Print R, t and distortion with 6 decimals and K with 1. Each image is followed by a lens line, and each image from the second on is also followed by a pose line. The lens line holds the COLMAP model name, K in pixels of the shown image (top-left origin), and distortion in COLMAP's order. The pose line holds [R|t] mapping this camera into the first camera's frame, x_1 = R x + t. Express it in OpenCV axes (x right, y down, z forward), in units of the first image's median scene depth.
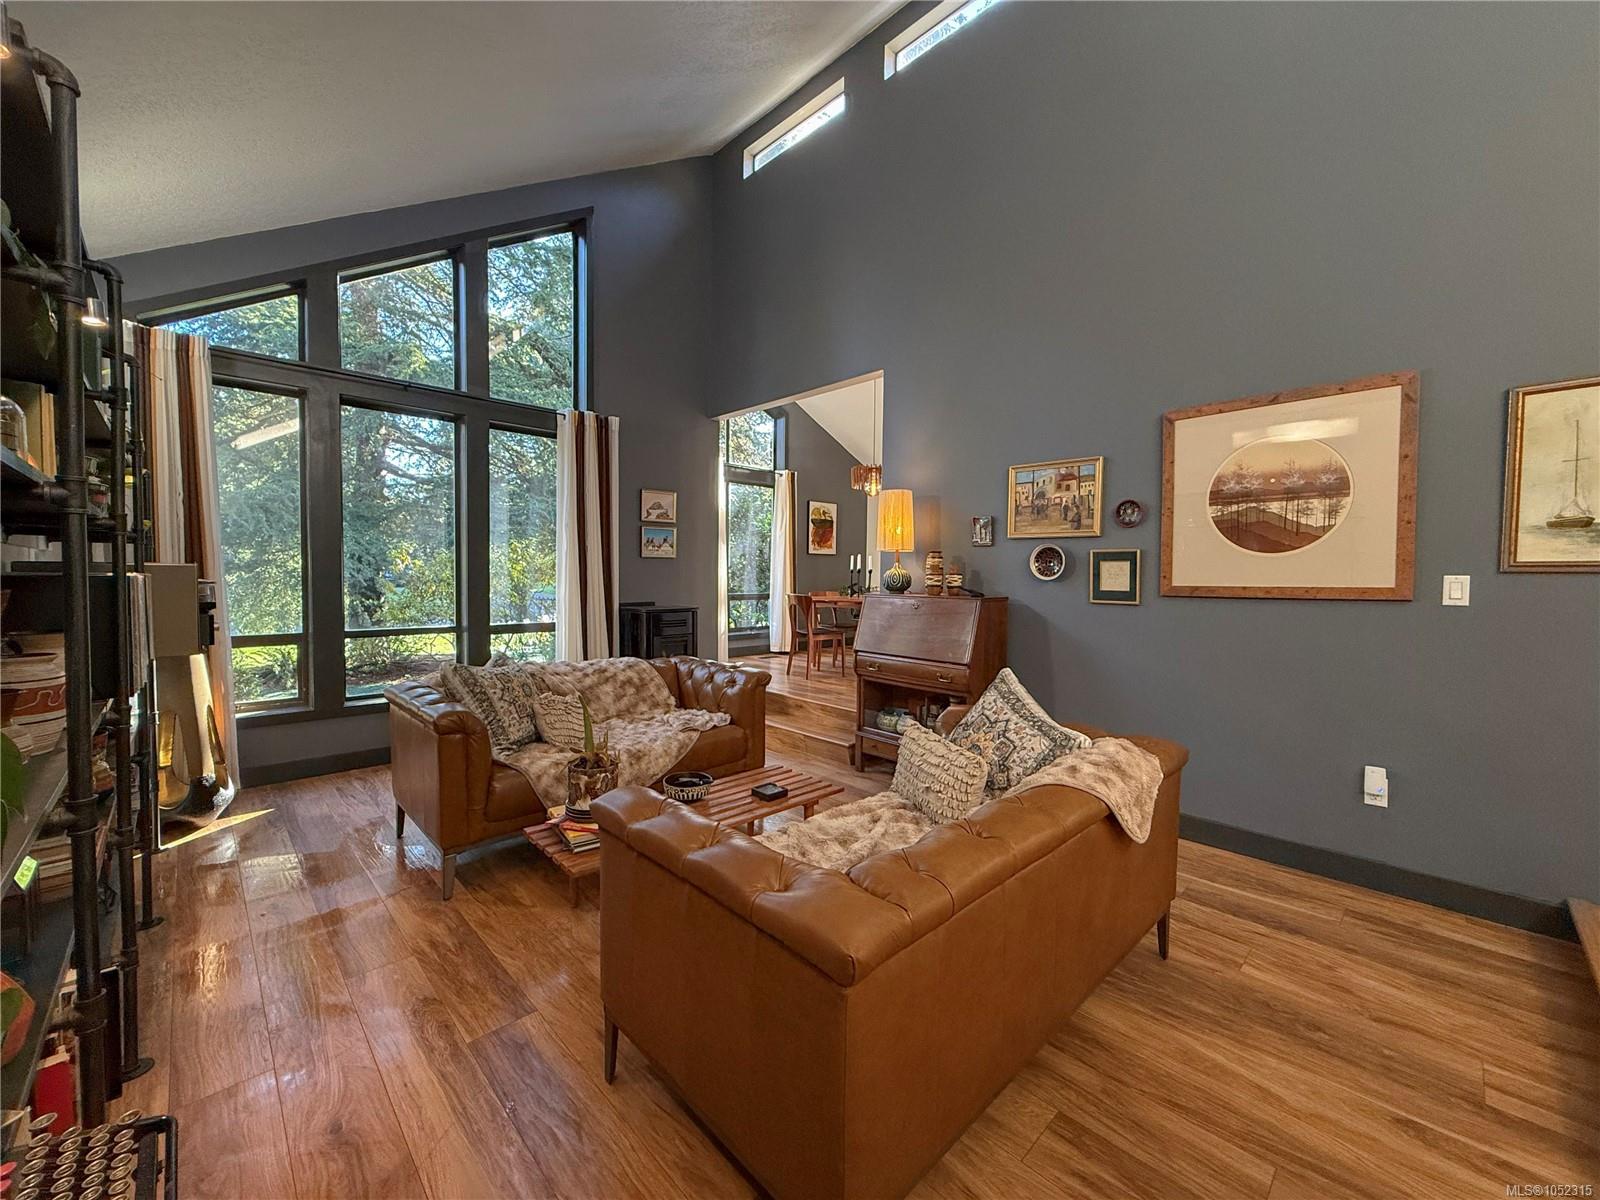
lens RADIAL K [[635.0, 0, 796.0], [0, 635.0, 600.2], [0, 0, 1]] dist [0.000814, -0.000151]
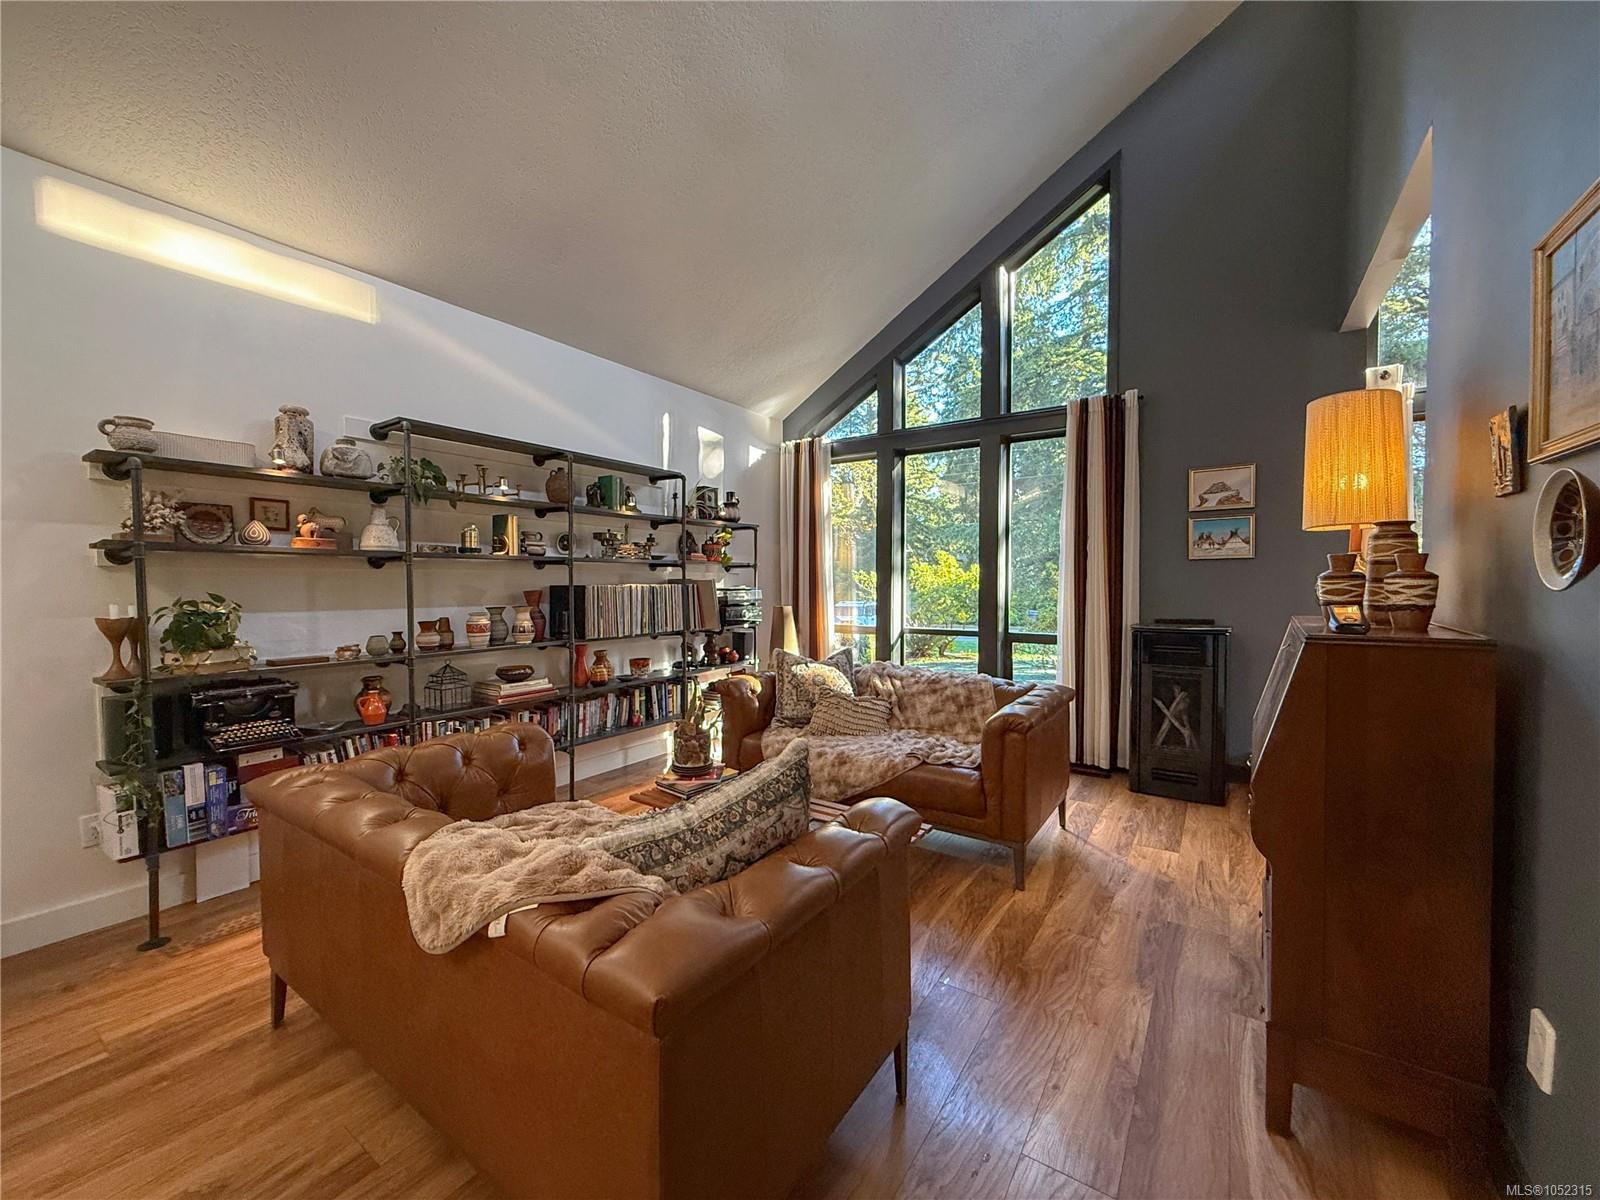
lens RADIAL K [[635.0, 0, 796.0], [0, 635.0, 600.2], [0, 0, 1]] dist [0.000814, -0.000151]
pose [[0.204769, 0.018930, -0.978627, 0.619531], [-0.034619, 0.999327, 0.012087, -0.018934], [0.978198, 0.031404, 0.205286, 0.599497]]
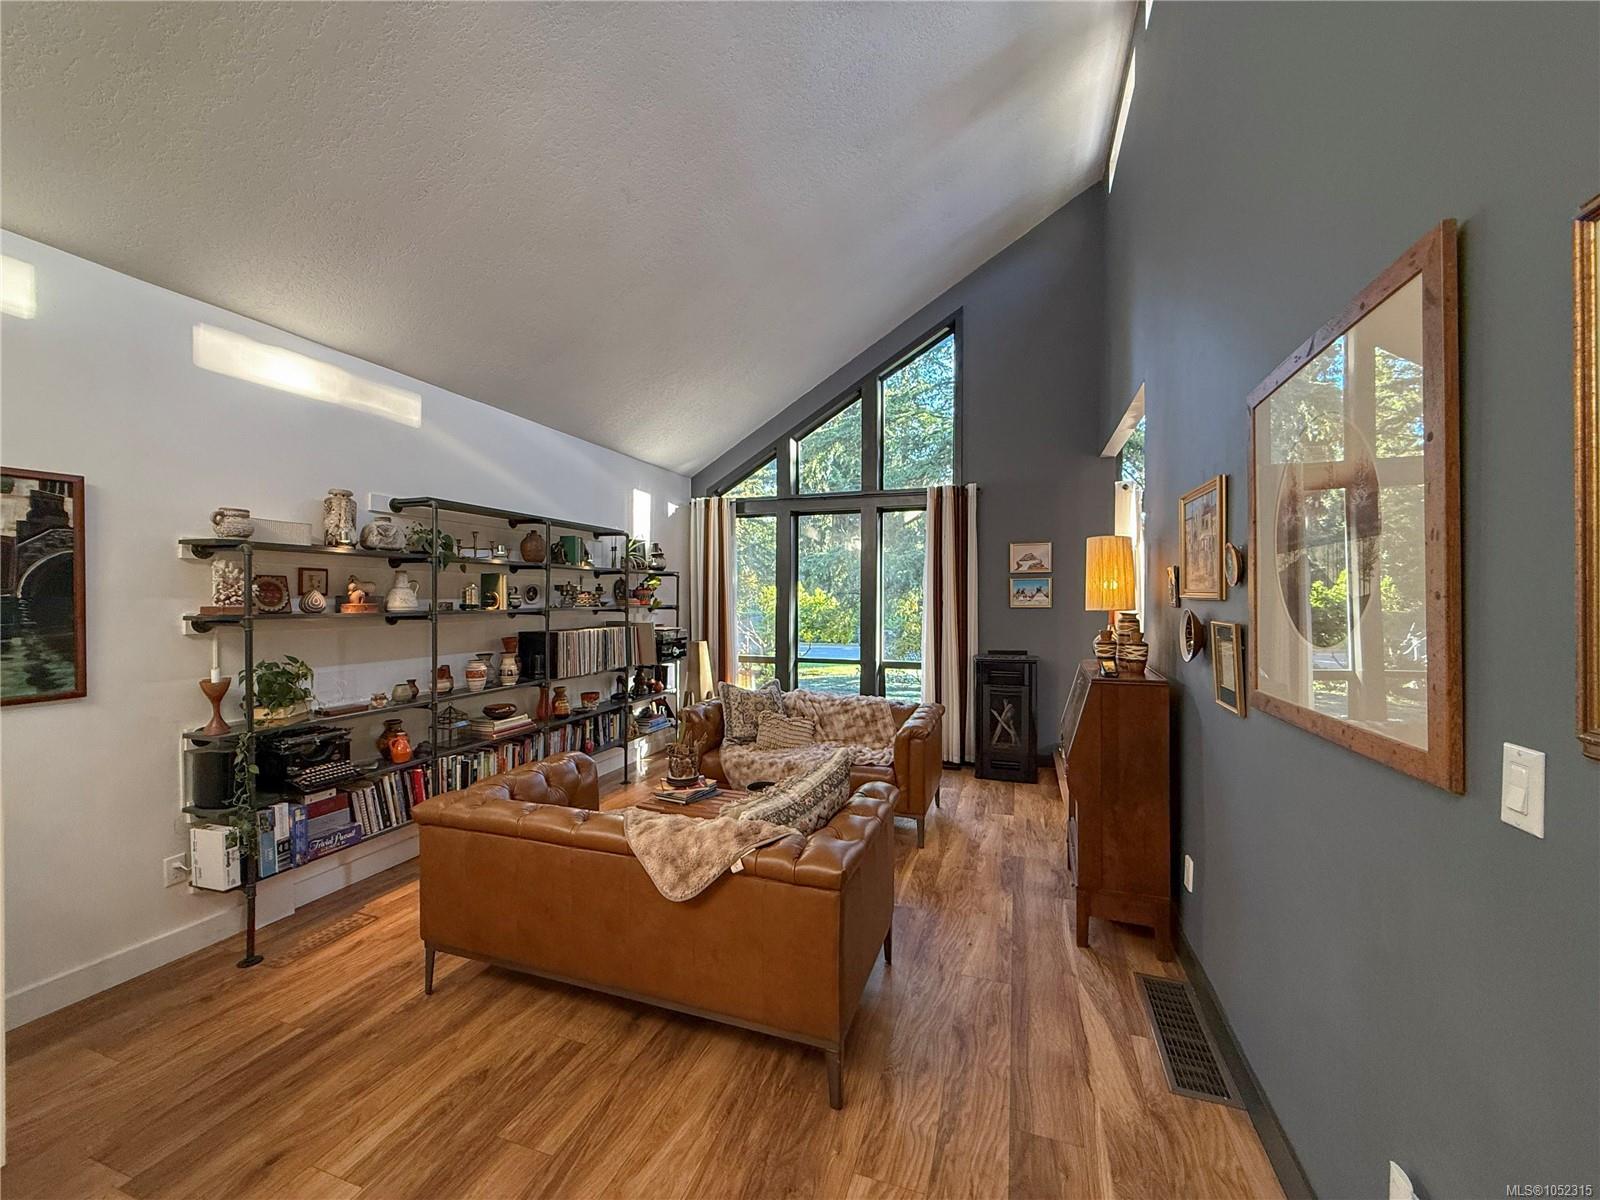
lens RADIAL K [[635.0, 0, 796.0], [0, 635.0, 600.2], [0, 0, 1]] dist [0.000814, -0.000151]
pose [[0.452216, -0.004408, -0.891898, 0.820664], [-0.032993, 0.999221, -0.021667, -0.070100], [0.891298, 0.039224, 0.451718, 0.323975]]
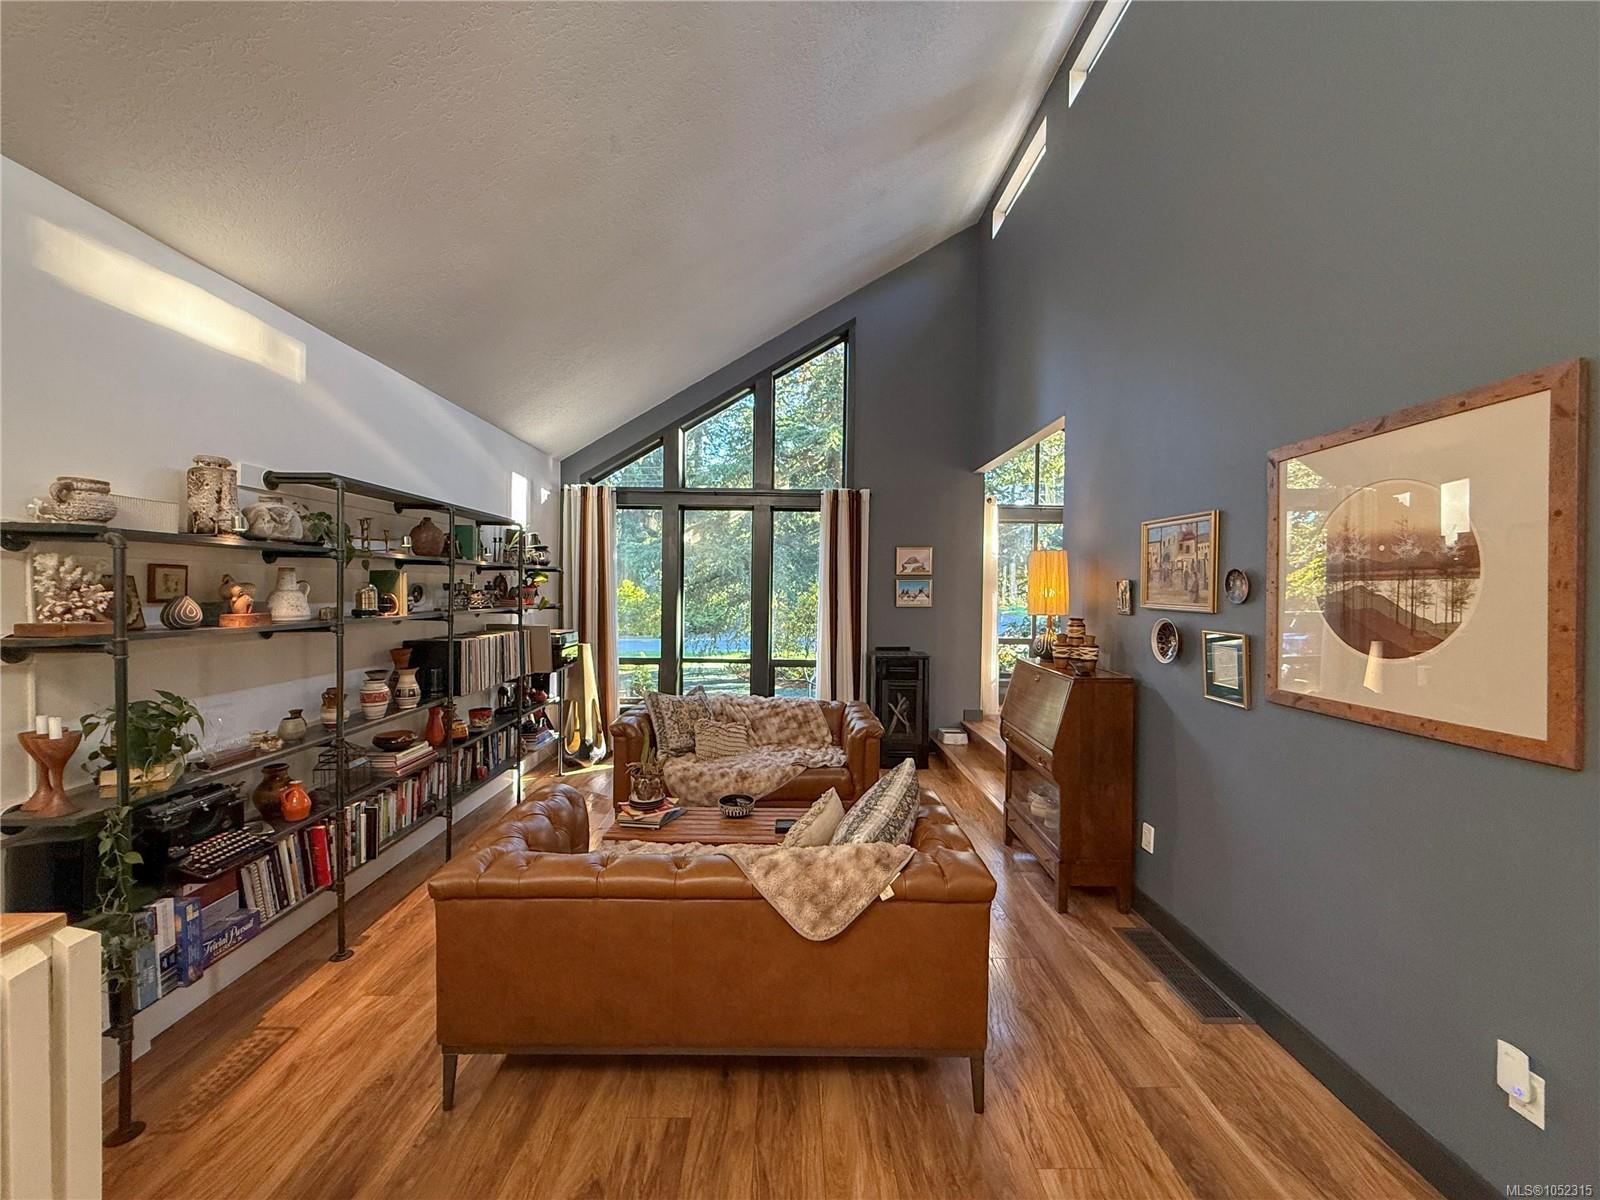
lens RADIAL K [[635.0, 0, 796.0], [0, 635.0, 600.2], [0, 0, 1]] dist [0.000814, -0.000151]
pose [[0.729188, 0.010937, -0.684226, 0.613138], [-0.030779, 0.999385, -0.016828, -0.084749], [0.683621, 0.033331, 0.729076, 0.087626]]
